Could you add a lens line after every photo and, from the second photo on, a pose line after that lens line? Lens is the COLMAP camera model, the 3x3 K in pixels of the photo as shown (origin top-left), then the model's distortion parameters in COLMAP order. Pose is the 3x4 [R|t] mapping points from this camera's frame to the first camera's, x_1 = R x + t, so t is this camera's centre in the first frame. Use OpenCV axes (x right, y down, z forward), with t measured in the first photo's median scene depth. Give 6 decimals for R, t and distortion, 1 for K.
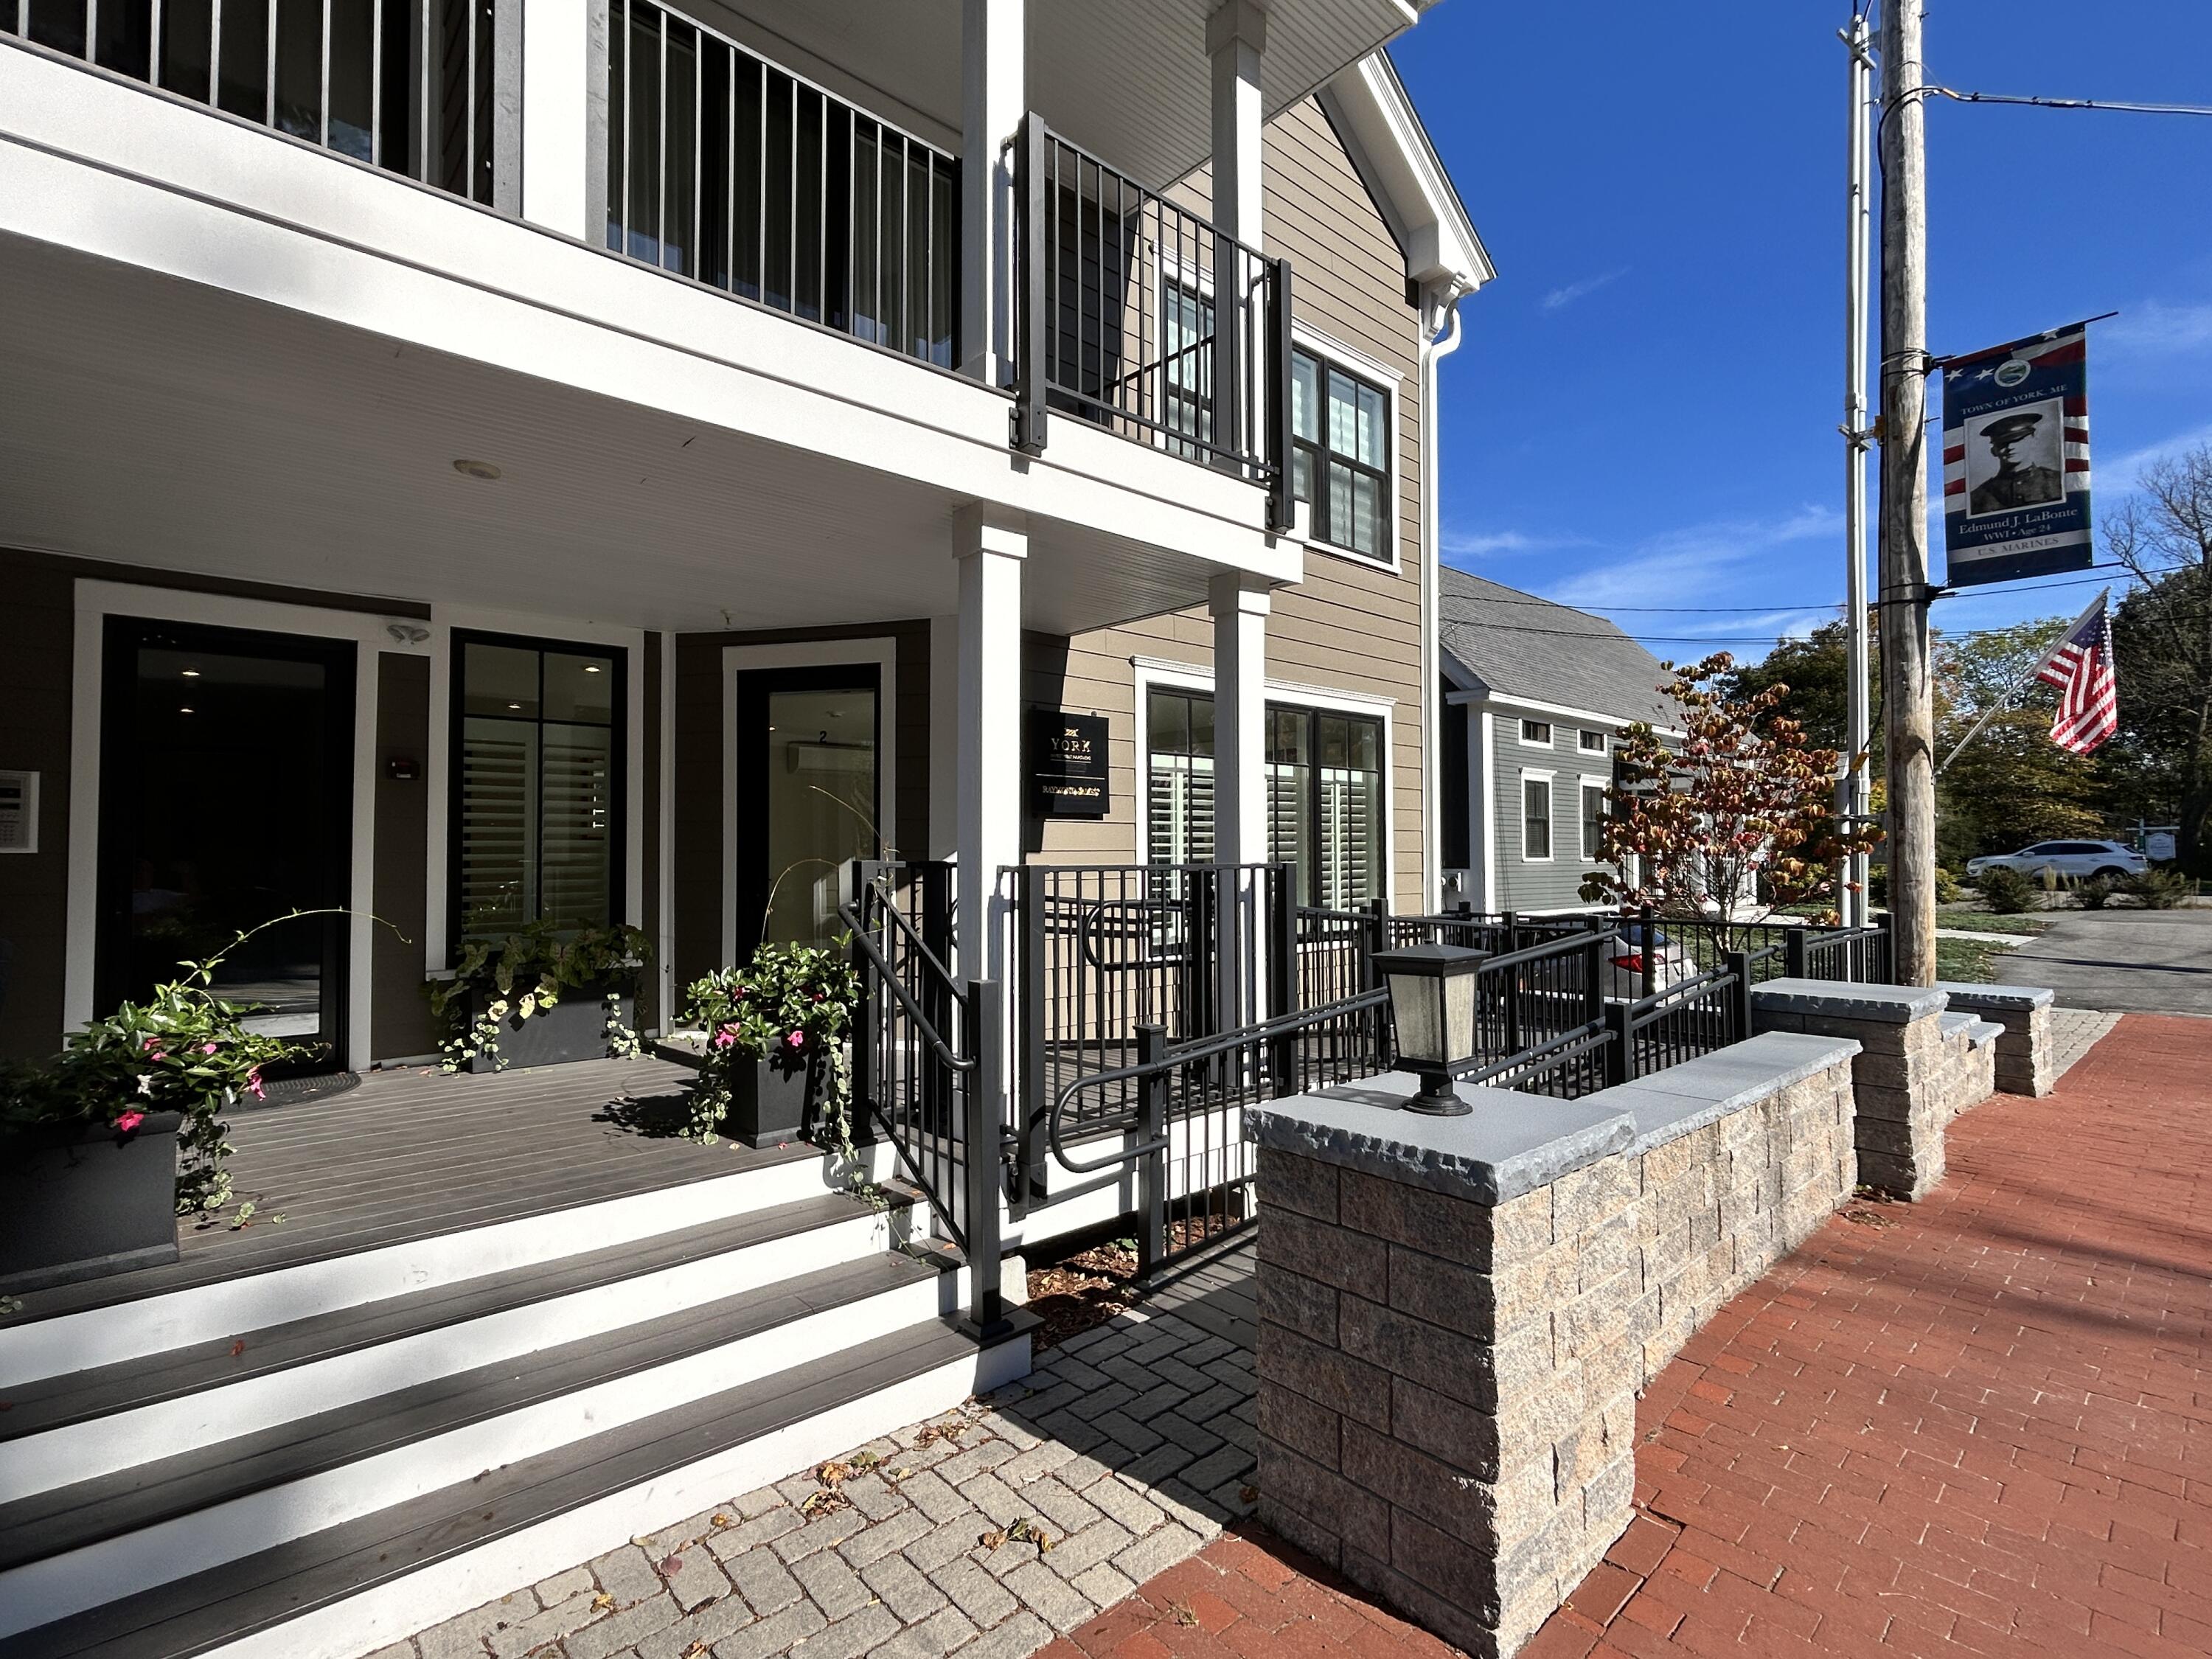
lens RADIAL K [[1054.3, 0, 1105.7], [0, 1054.3, 827.4], [0, 0, 1]] dist [-0.003253, 0.004262]
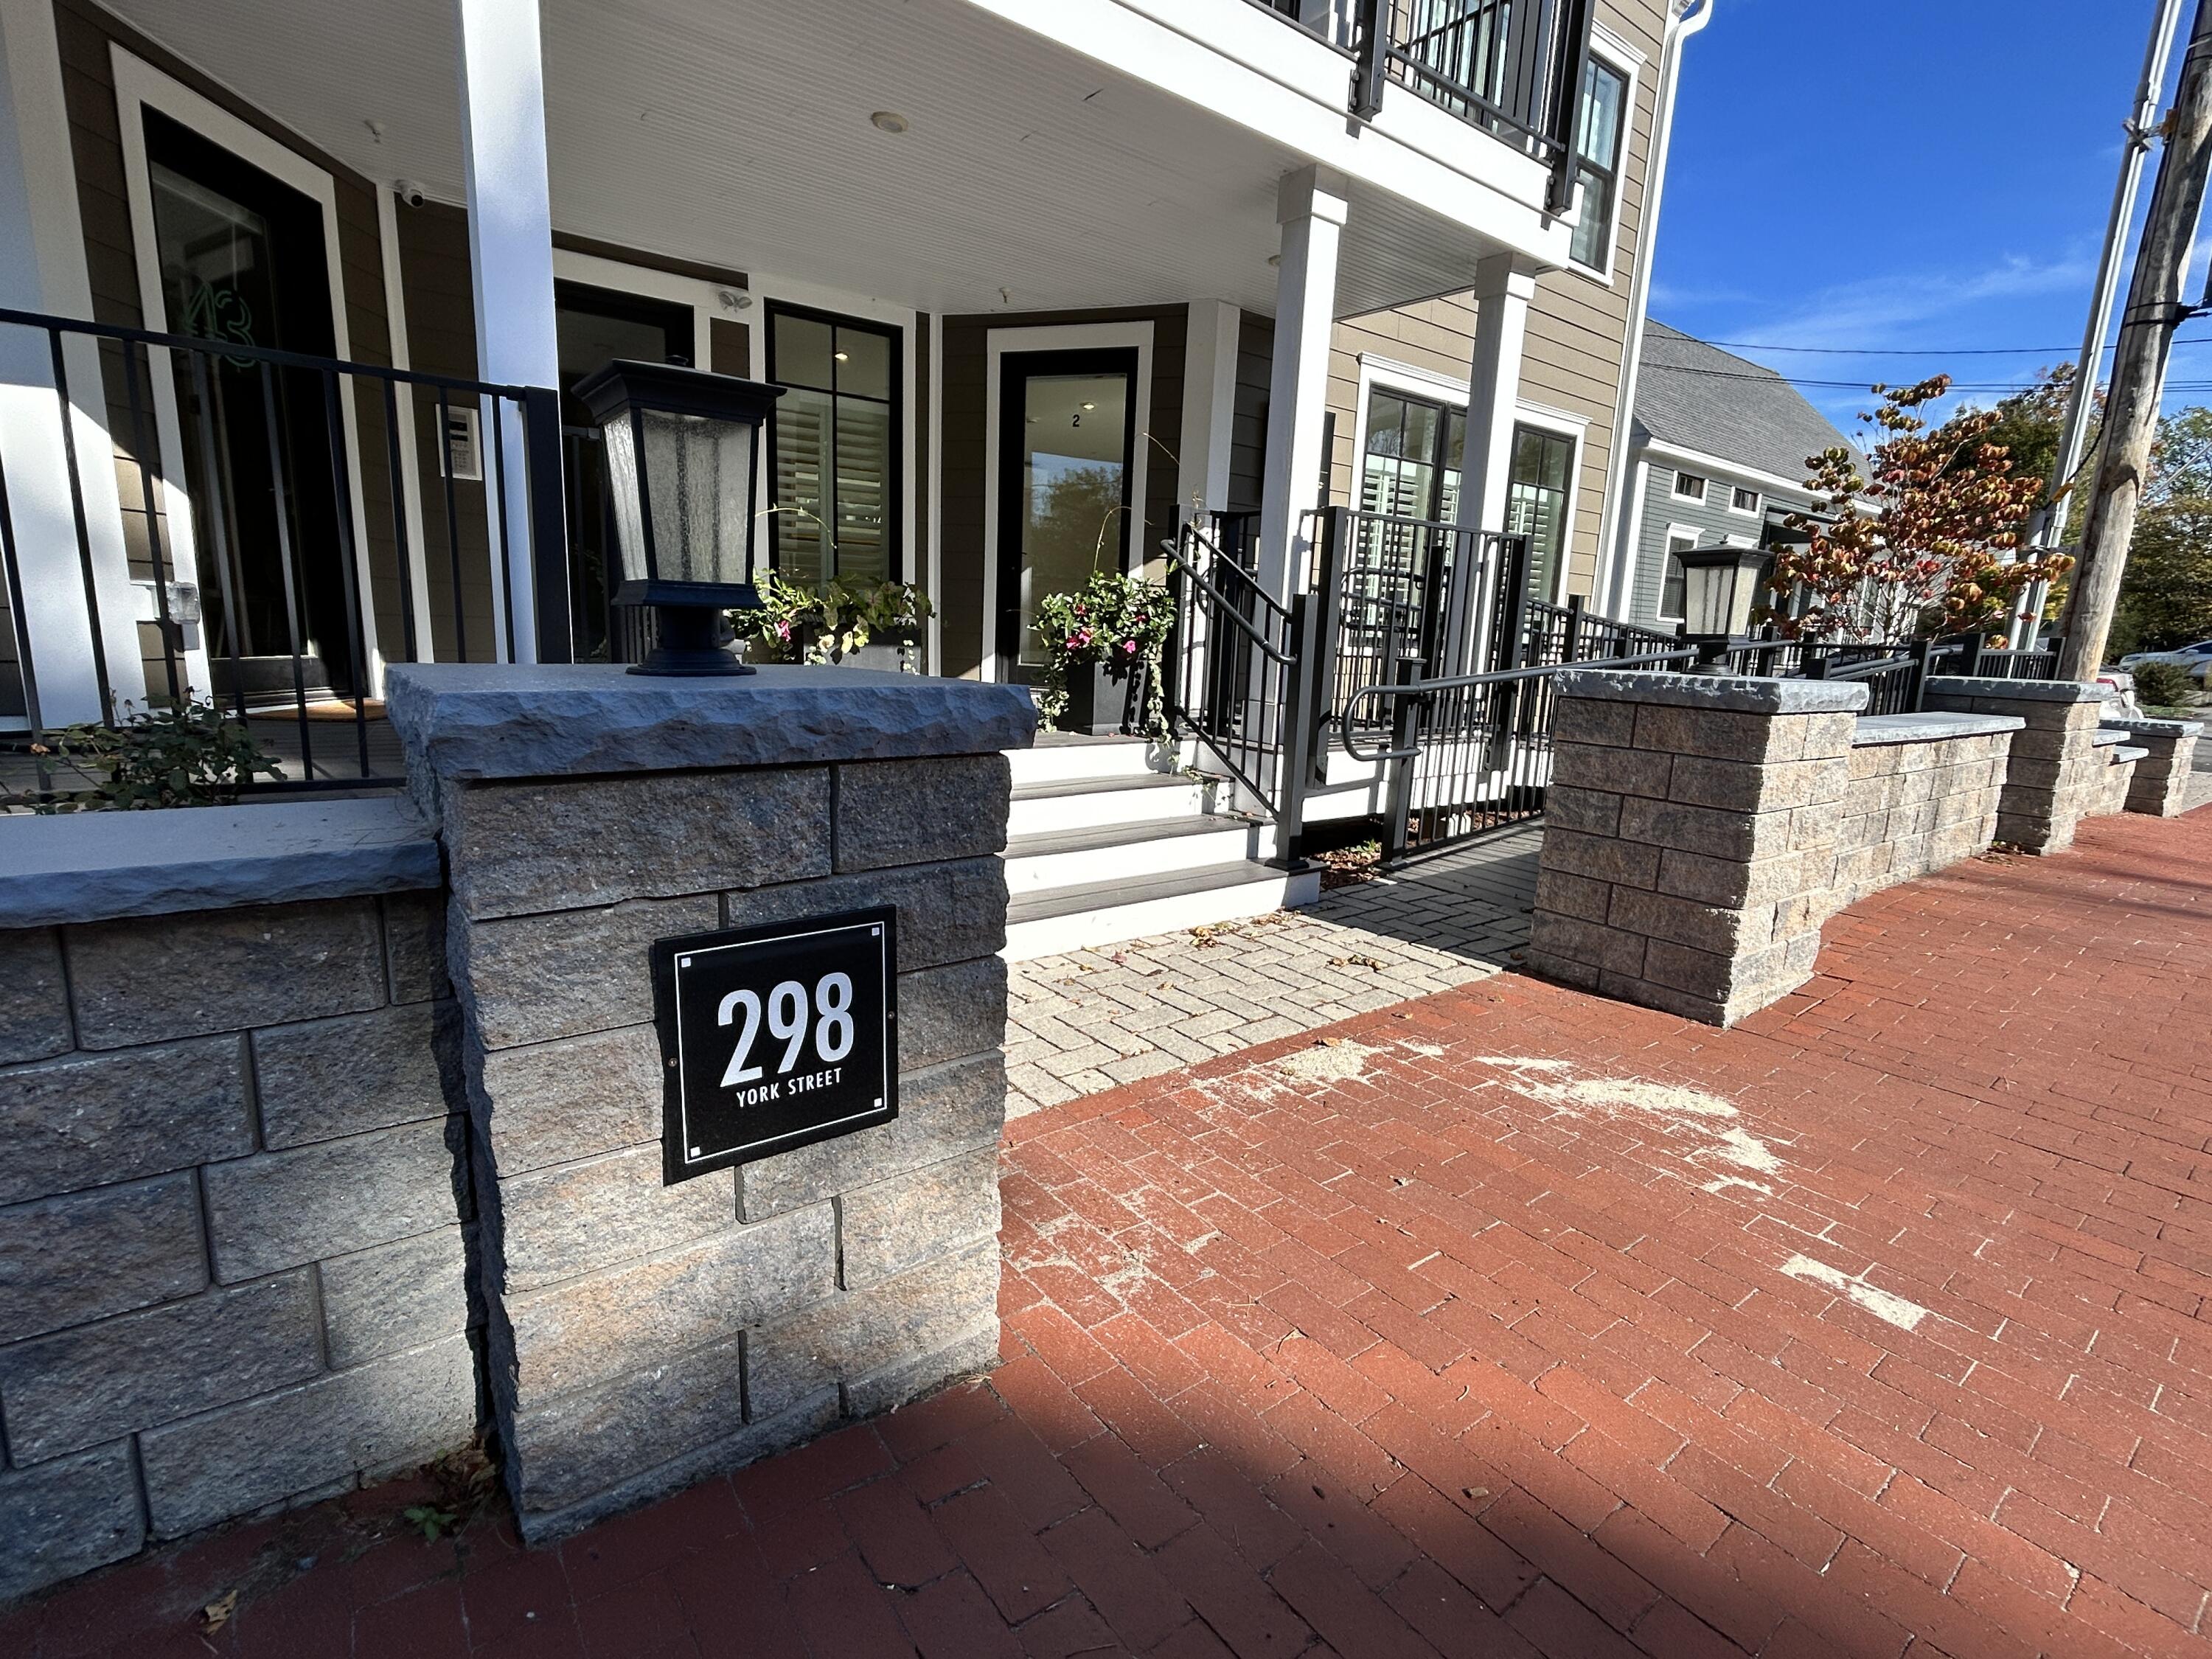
lens RADIAL K [[1054.3, 0, 1105.7], [0, 1054.3, 828.9], [0, 0, 1]] dist [-0.003253, 0.004262]
pose [[0.996345, 0.057668, -0.063016, -0.178431], [-0.042694, 0.975154, 0.217373, 0.108771], [0.073986, -0.213888, 0.974052, -0.189850]]
